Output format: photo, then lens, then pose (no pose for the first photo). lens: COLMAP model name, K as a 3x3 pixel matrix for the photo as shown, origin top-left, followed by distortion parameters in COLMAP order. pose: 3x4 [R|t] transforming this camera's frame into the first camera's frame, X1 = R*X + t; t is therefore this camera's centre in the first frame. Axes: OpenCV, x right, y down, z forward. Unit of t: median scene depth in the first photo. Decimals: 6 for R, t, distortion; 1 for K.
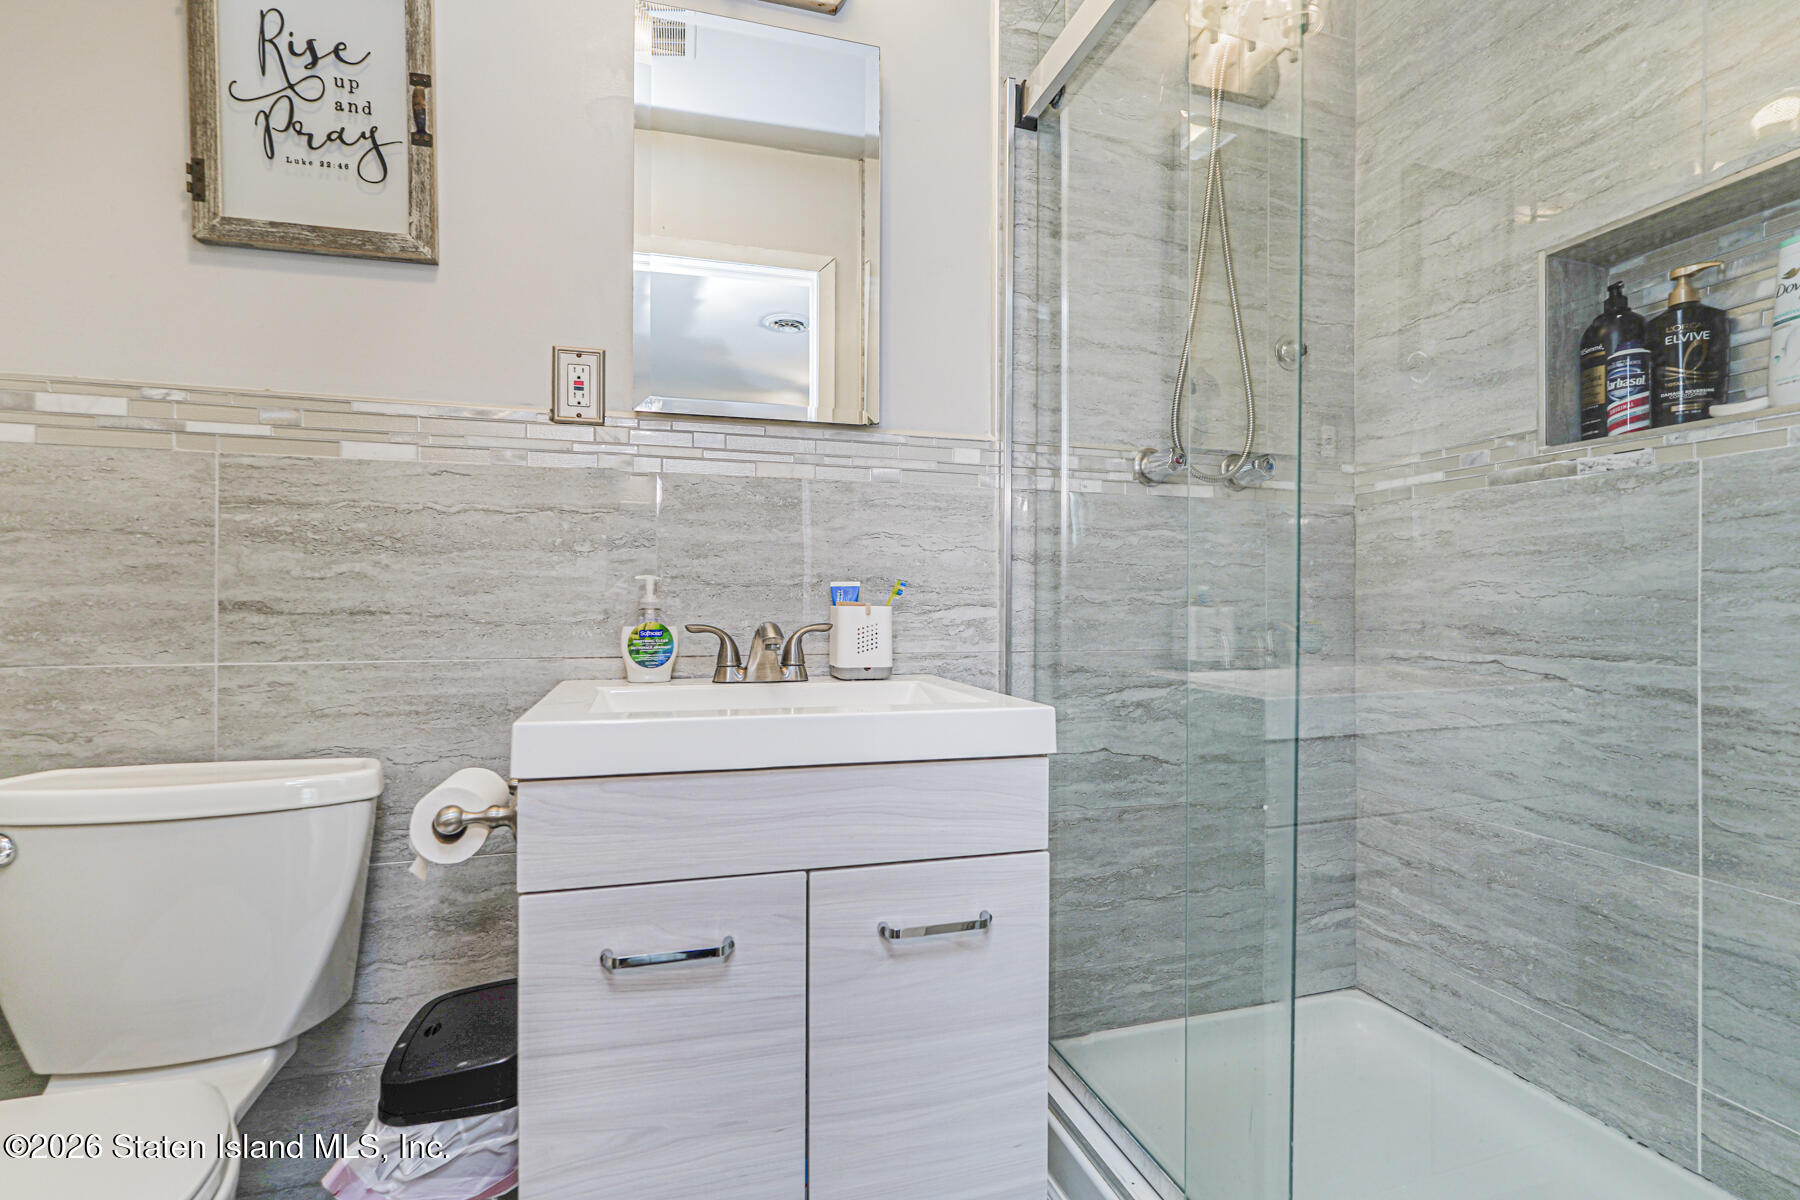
lens RADIAL K [[810.3, 0, 902.2], [0, 810.3, 607.6], [0, 0, 1]] dist [-0.024196, 0.010877]
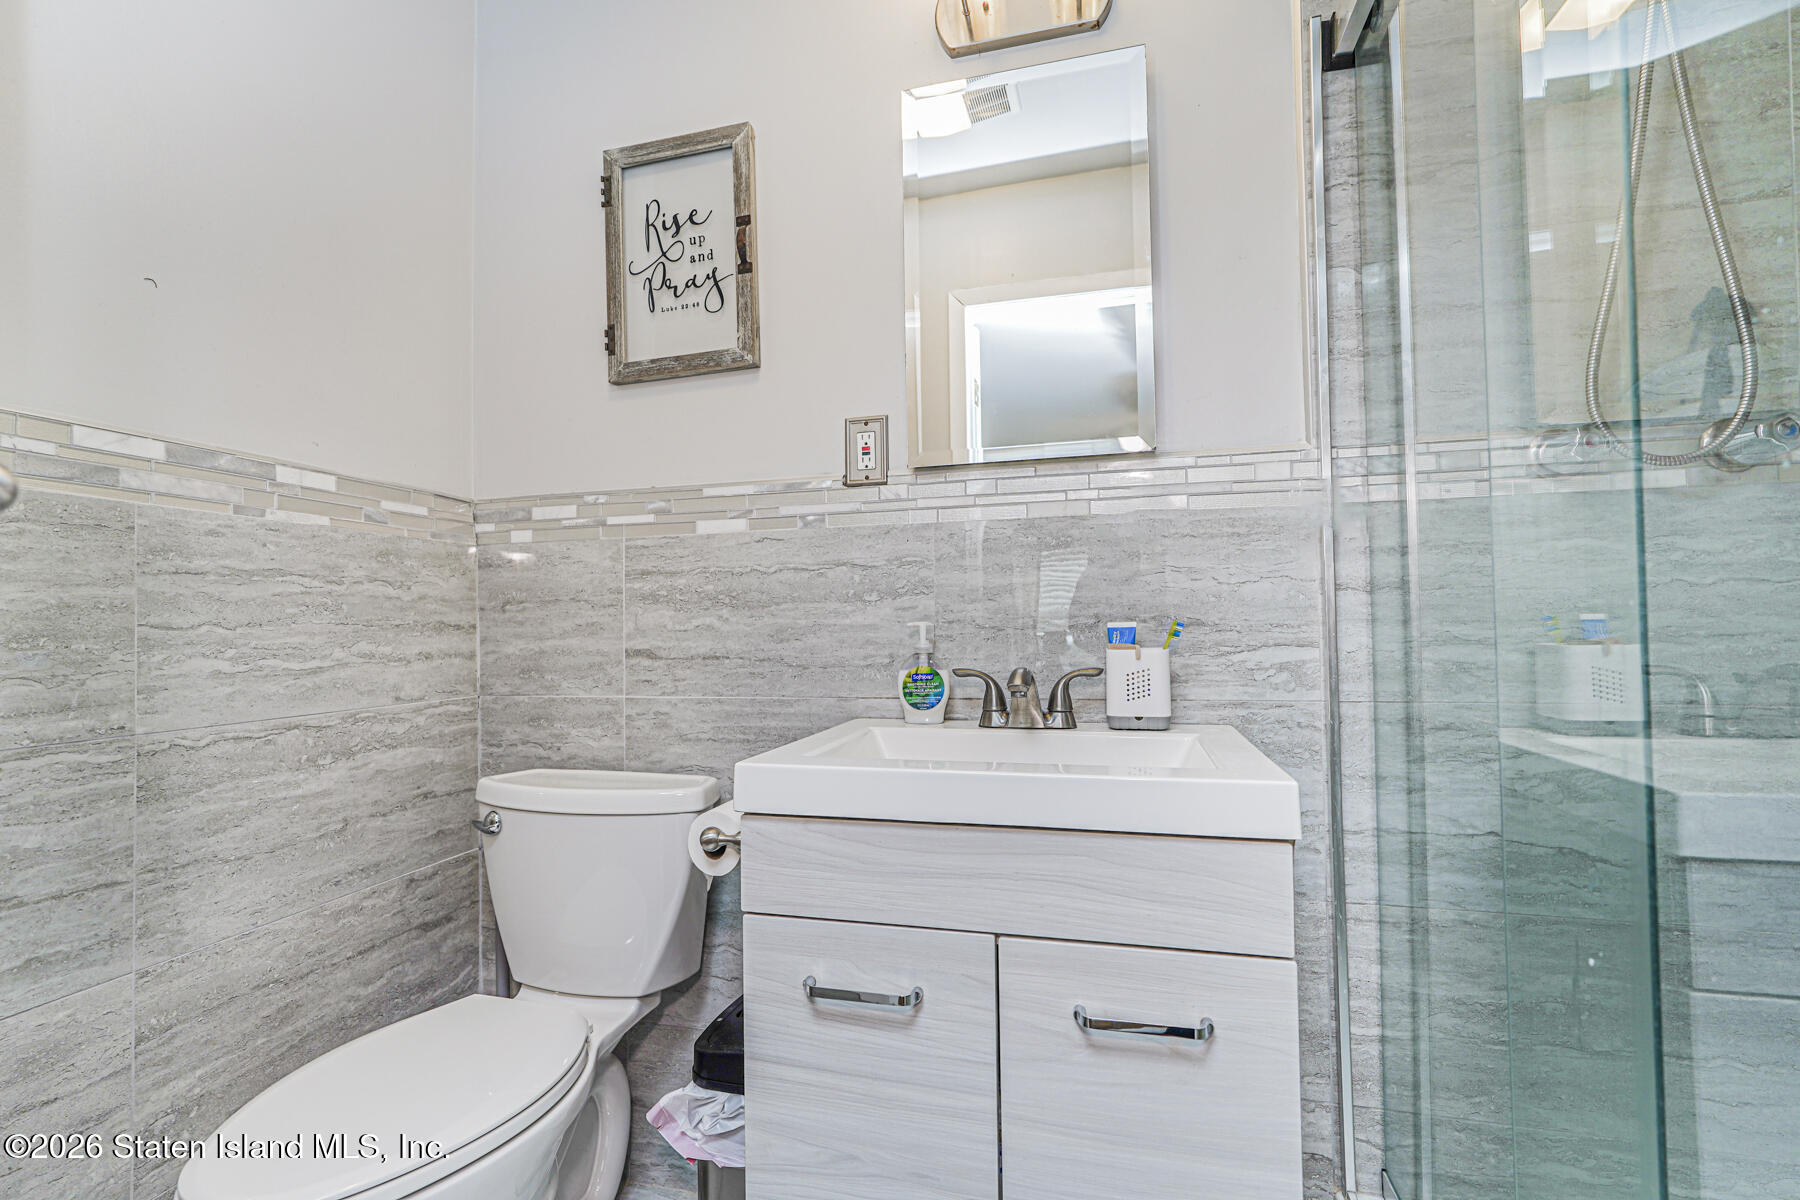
lens RADIAL K [[810.3, 0, 902.2], [0, 810.3, 607.6], [0, 0, 1]] dist [-0.024196, 0.010877]
pose [[0.853087, -0.028986, -0.520962, 0.224657], [0.015117, 0.999410, -0.030852, -0.027001], [0.521549, 0.018444, 0.853022, 0.086828]]
